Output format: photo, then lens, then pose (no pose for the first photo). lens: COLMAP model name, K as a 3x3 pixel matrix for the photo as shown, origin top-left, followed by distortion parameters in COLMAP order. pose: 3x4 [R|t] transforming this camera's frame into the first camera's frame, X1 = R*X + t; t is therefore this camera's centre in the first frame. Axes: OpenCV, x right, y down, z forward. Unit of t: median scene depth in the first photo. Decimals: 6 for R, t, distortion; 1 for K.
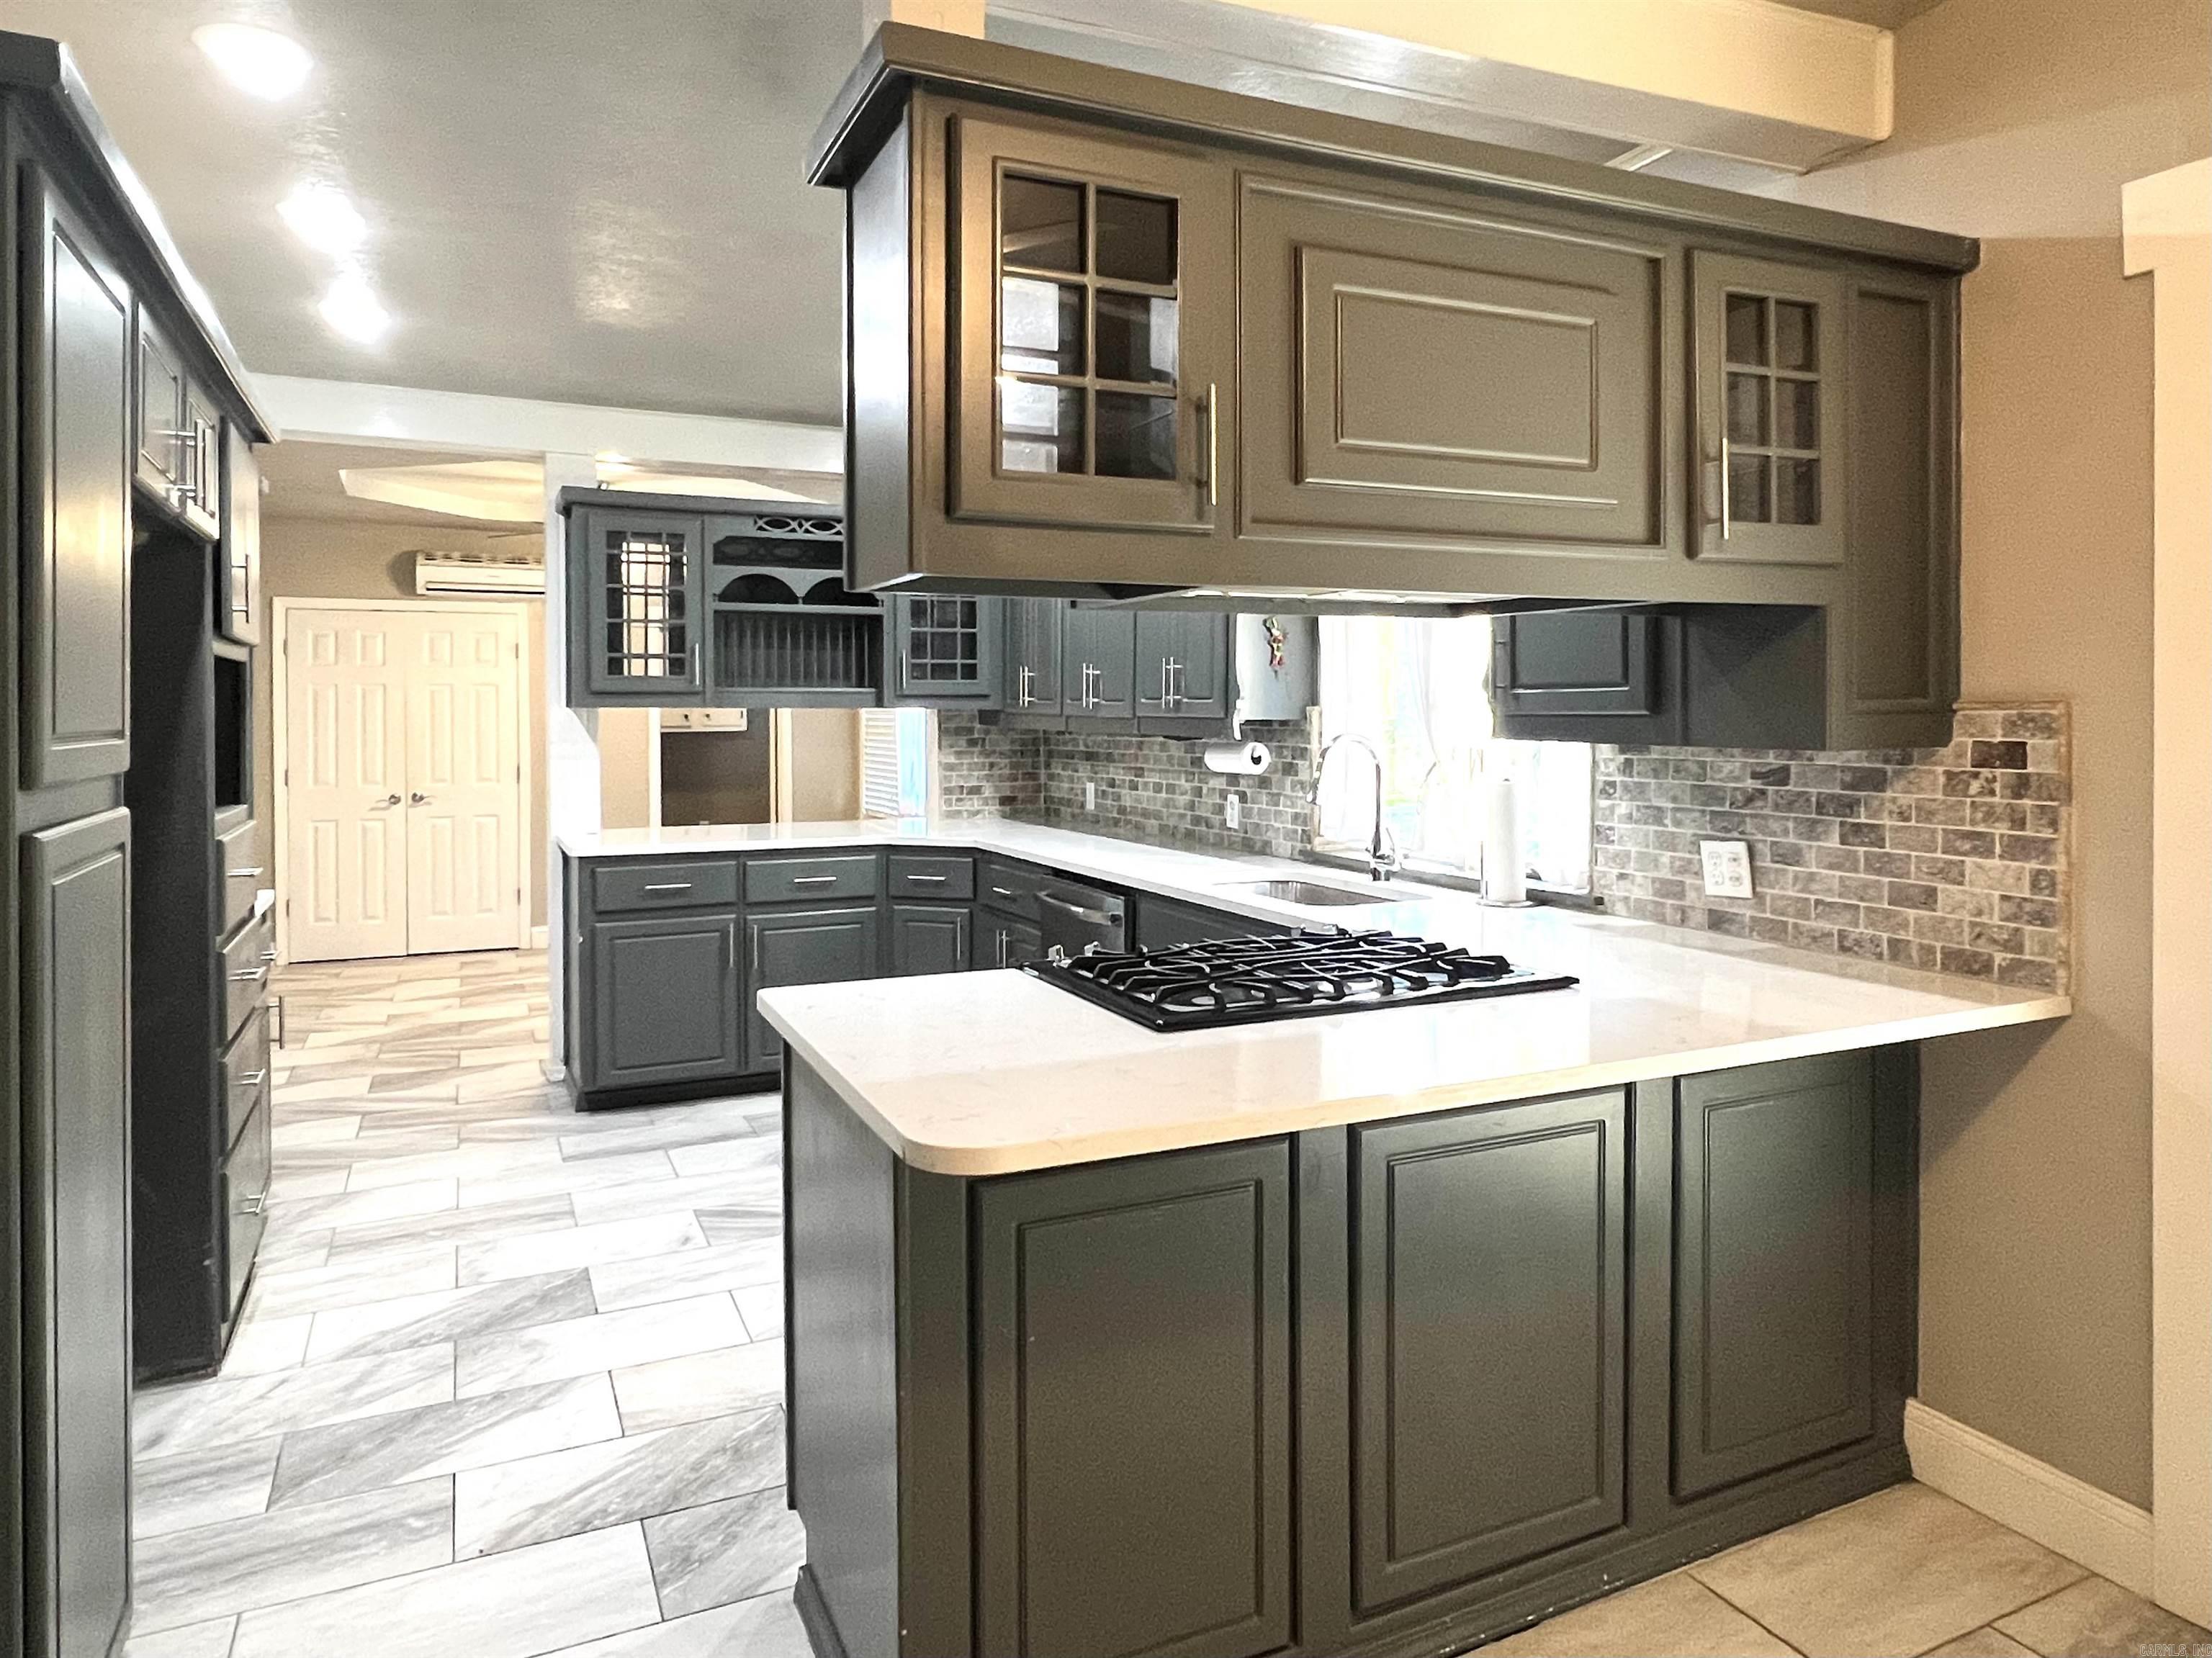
lens RADIAL K [[1452.4, 0, 1132.4], [0, 1452.4, 727.2], [0, 0, 1]] dist [0.004097, -0.000347]
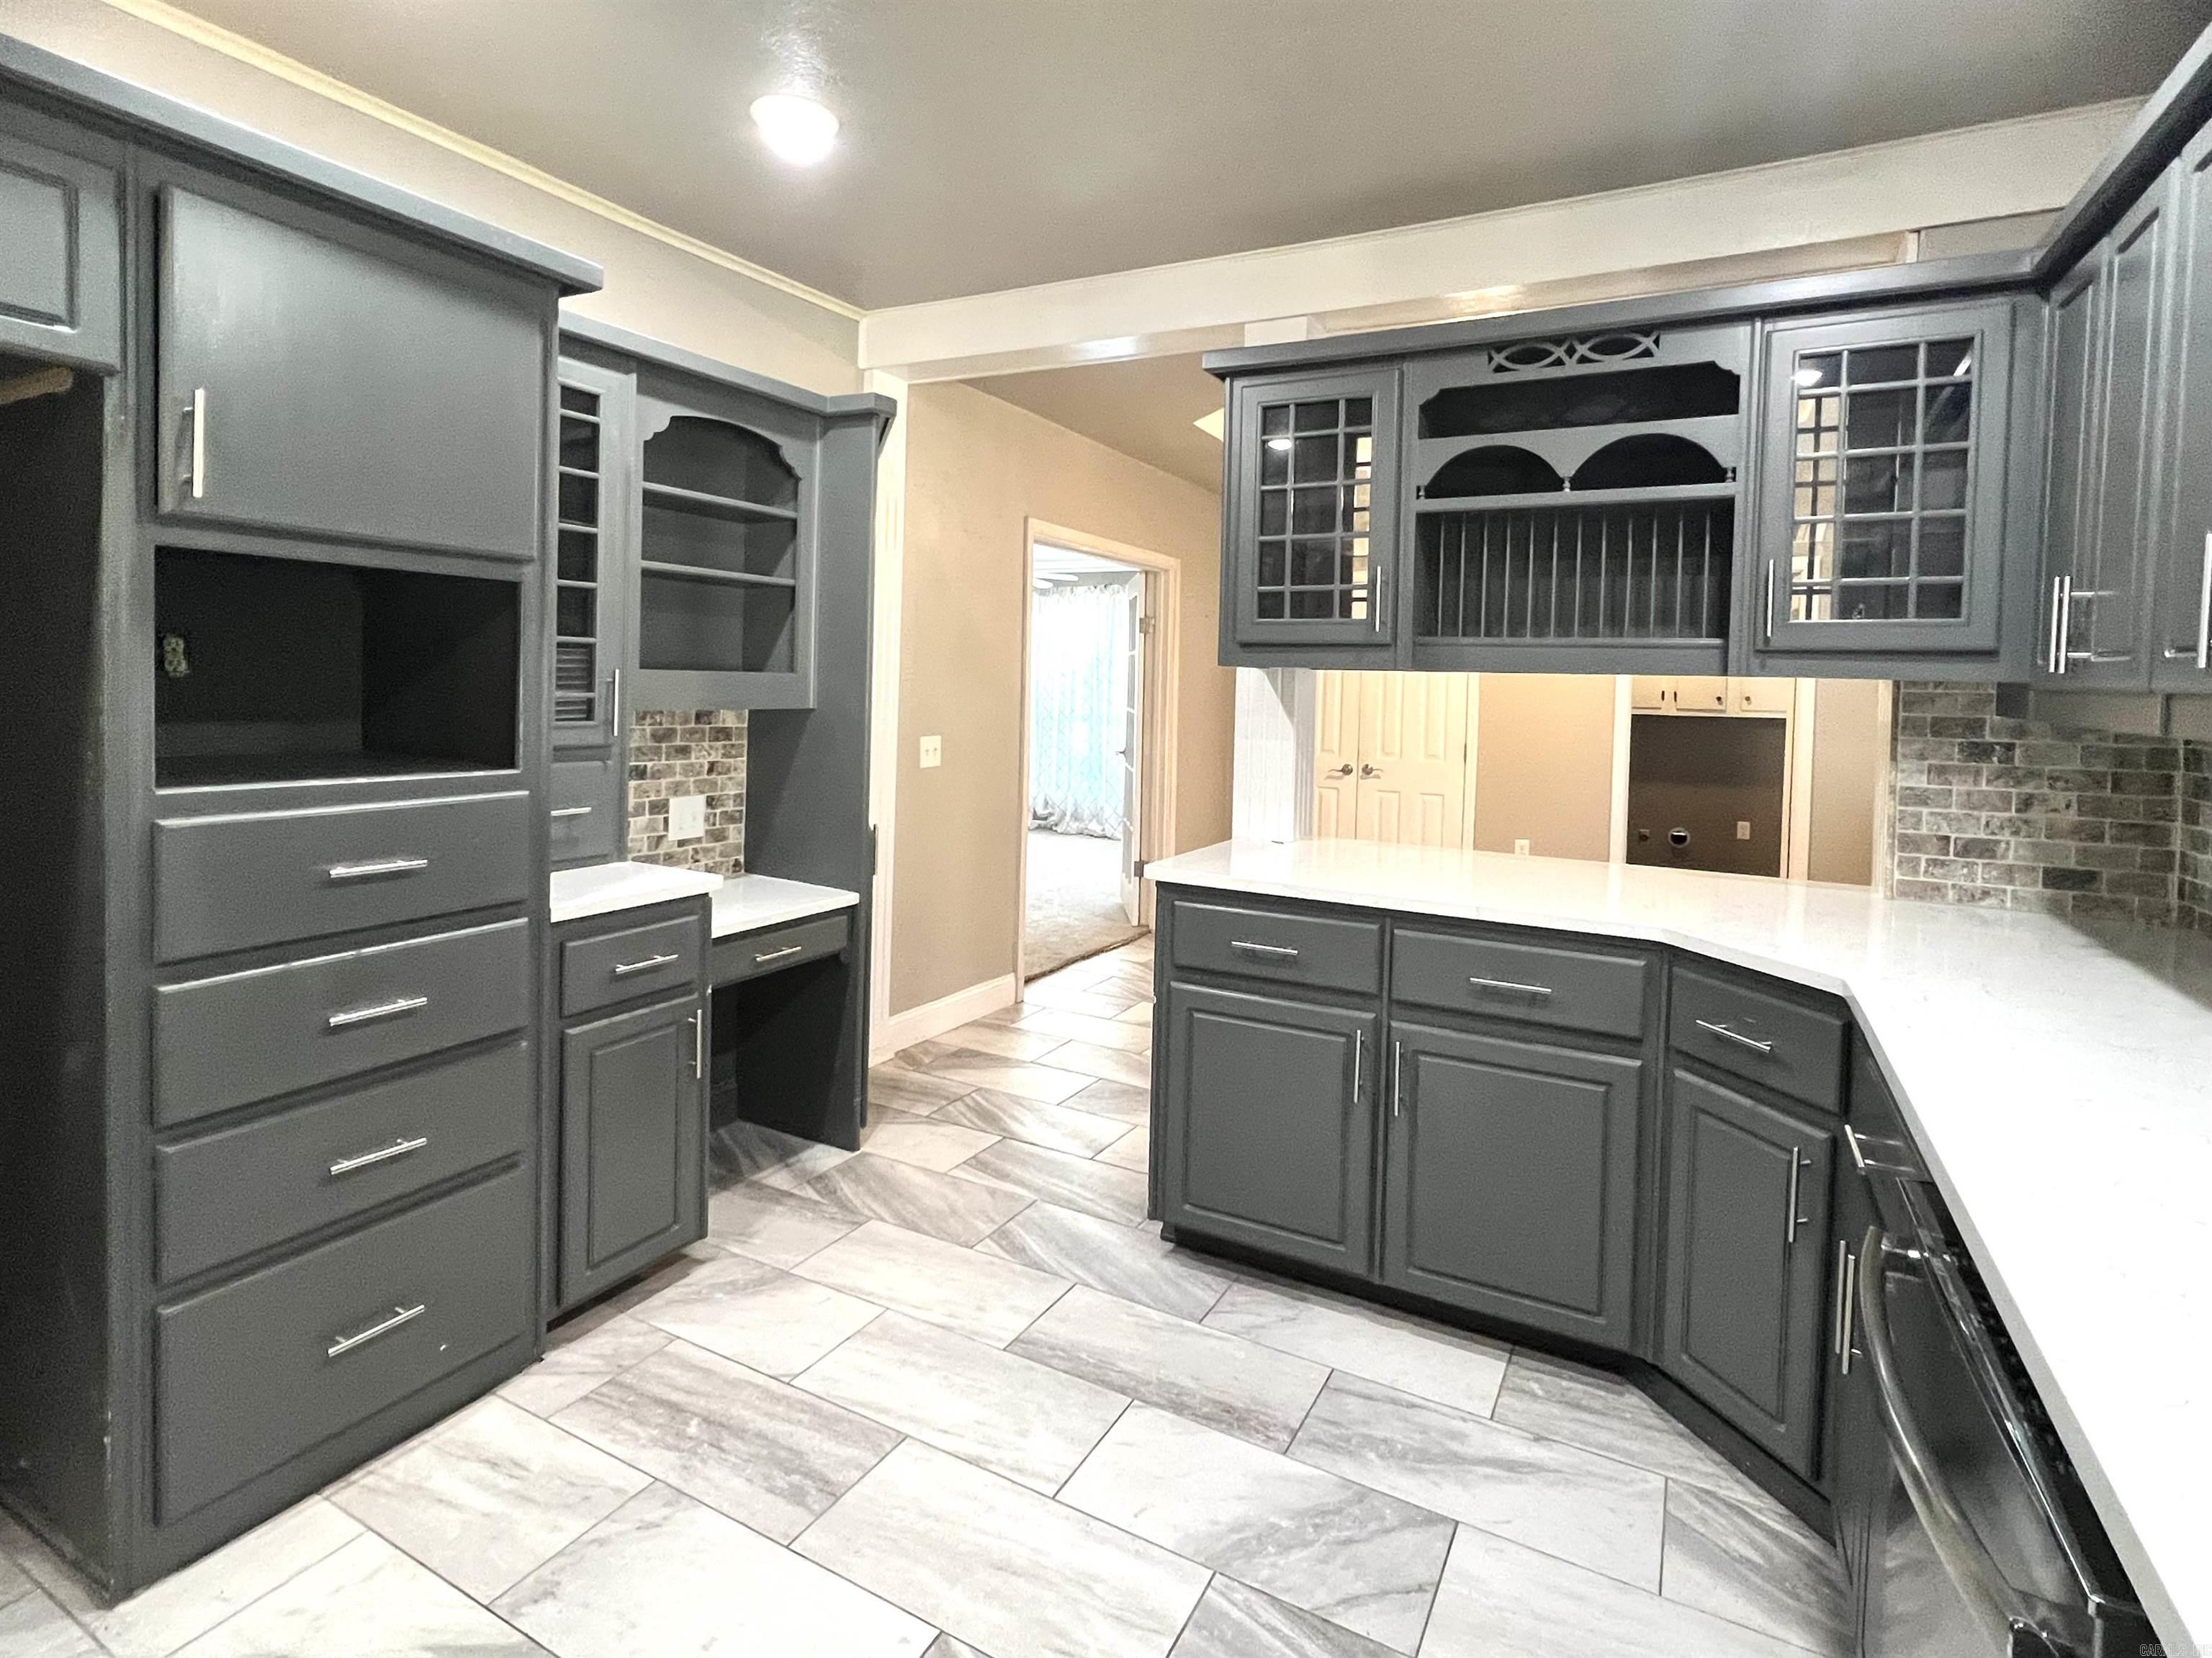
lens RADIAL K [[1114.4, 0, 1104.8], [0, 1114.4, 718.9], [0, 0, 1]] dist [0.005372, 0.000629]
pose [[0.589490, 0.043670, -0.806594, 0.027622], [-0.037576, 0.998939, 0.026622, 0.000580], [0.806901, 0.014615, 0.590506, 0.700330]]
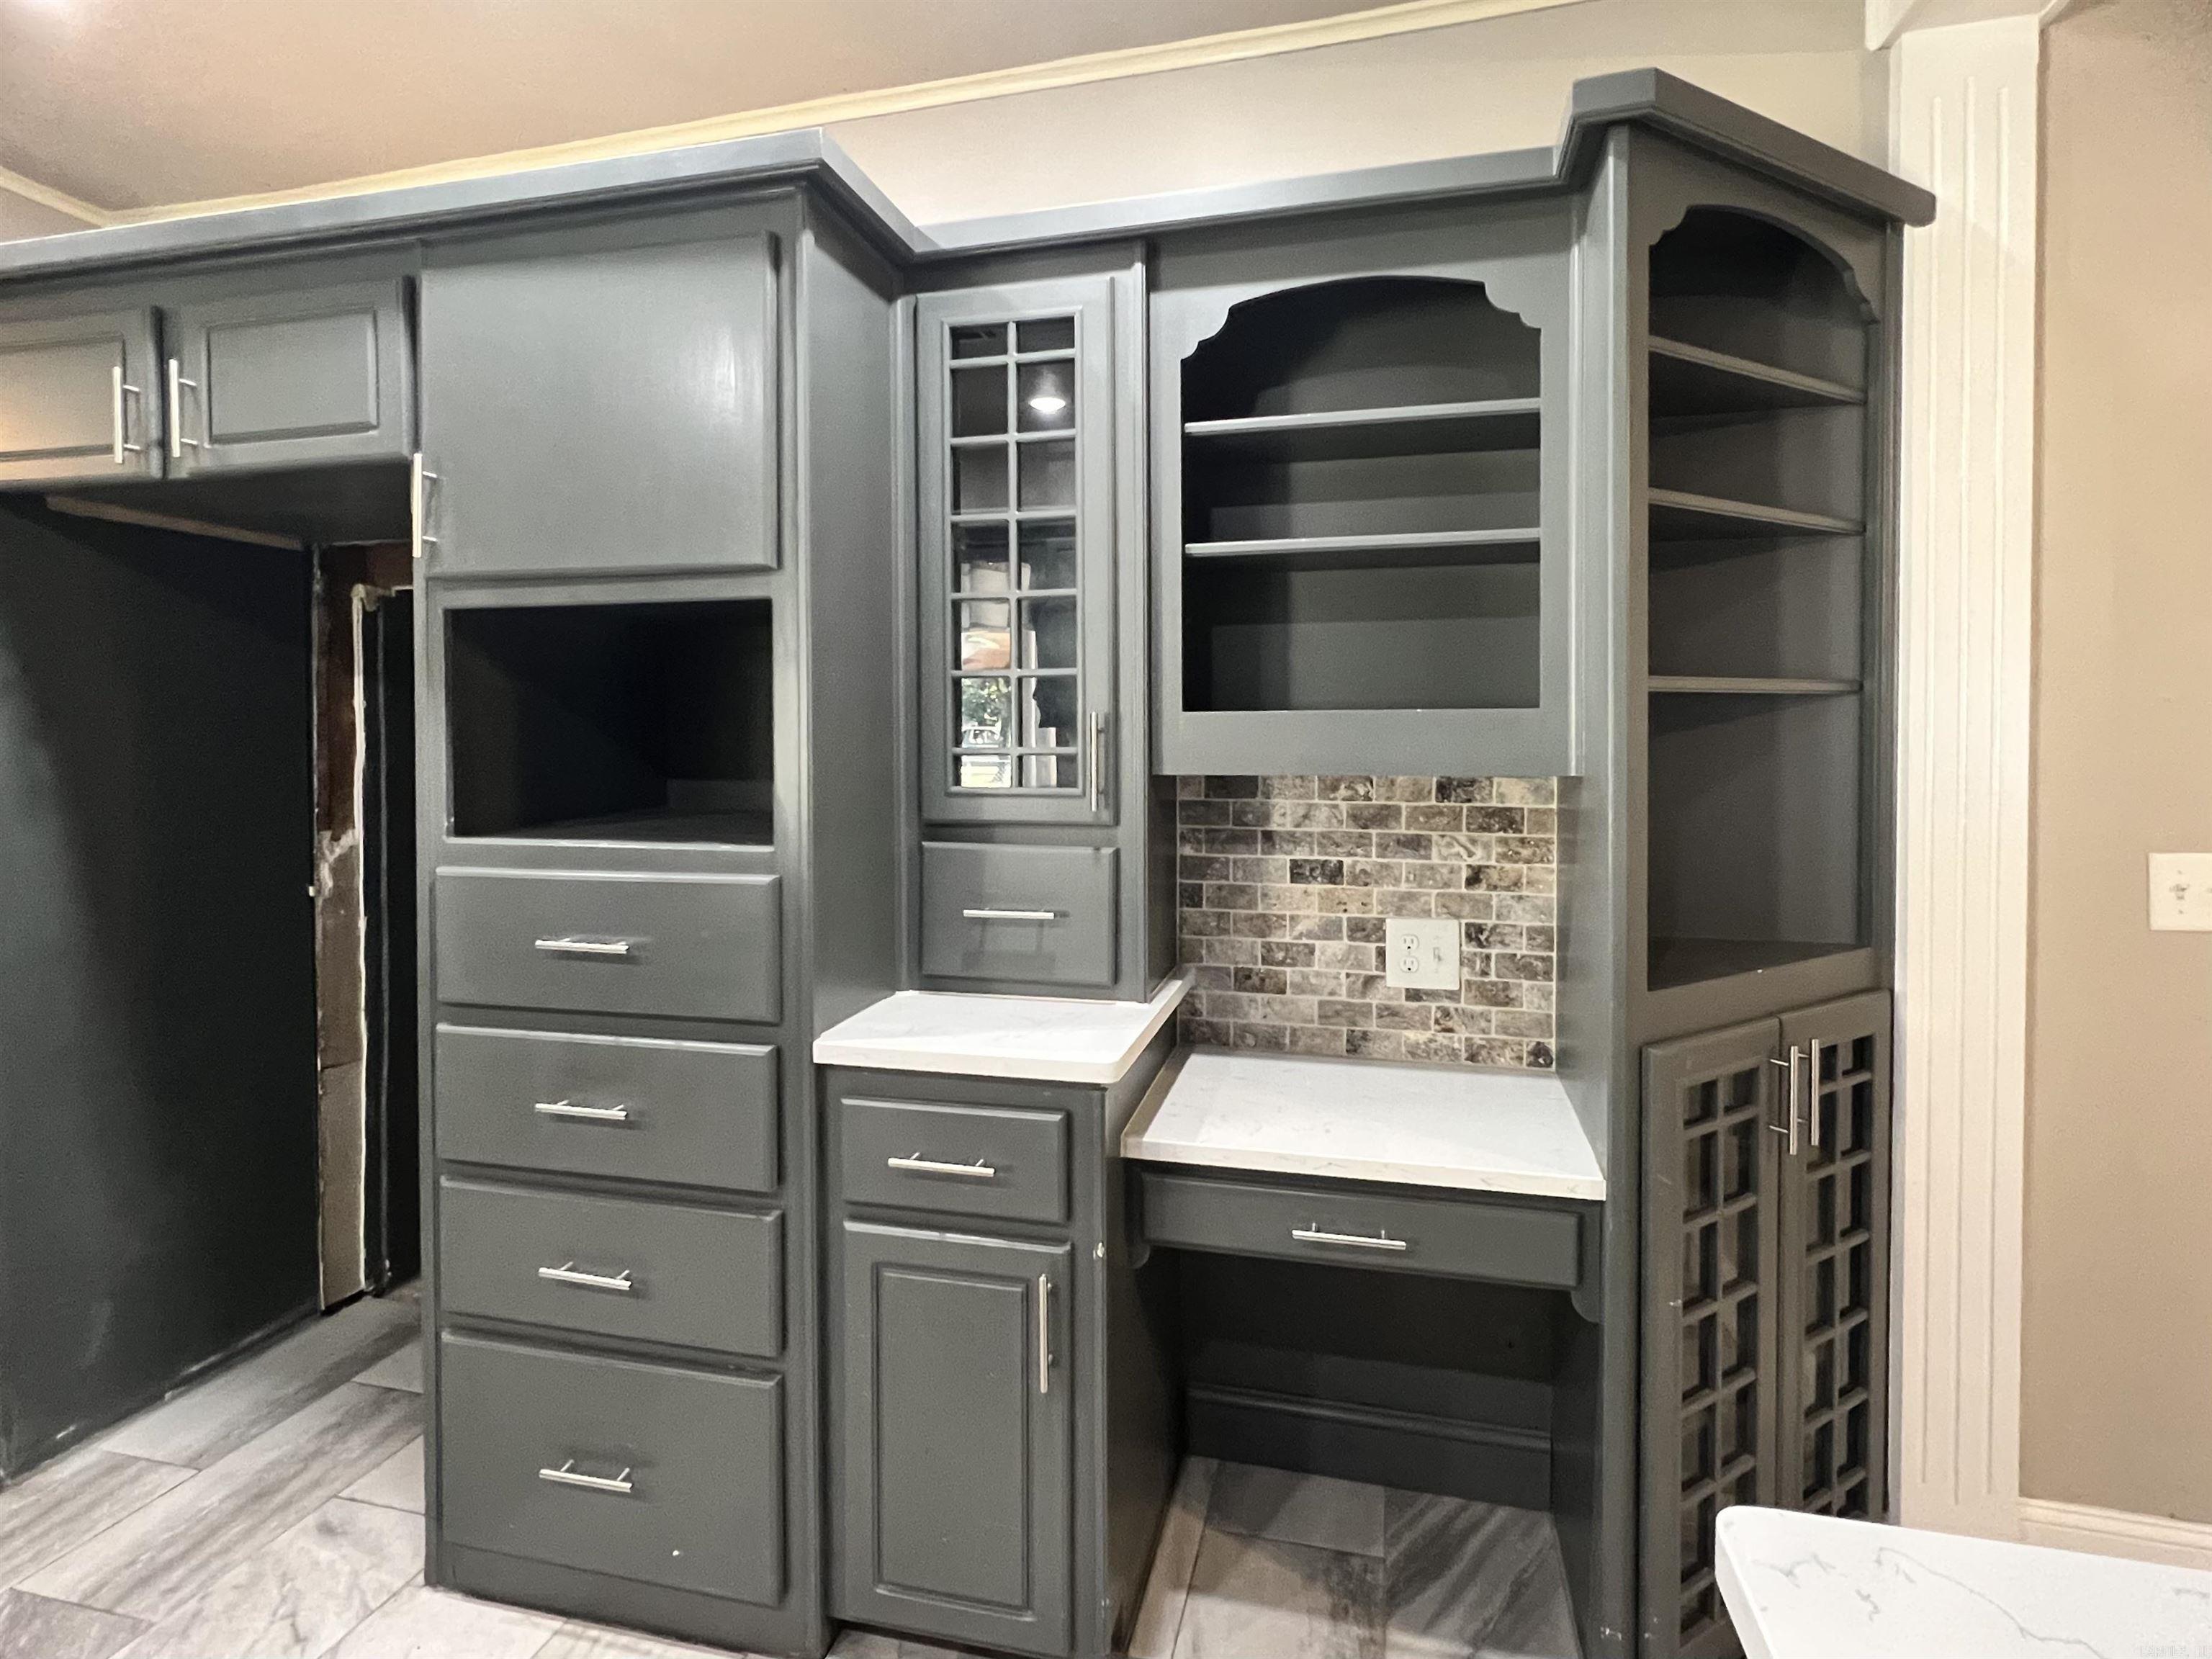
lens RADIAL K [[1128.0, 0, 1099.5], [0, 1128.0, 750.5], [0, 0, 1]] dist [-0.003886, -0.001335]
pose [[-0.631851, 0.013524, -0.774972, -0.268989], [-0.005895, 0.999735, 0.022252, 0.004373], [0.775067, 0.018628, -0.631604, 1.064839]]
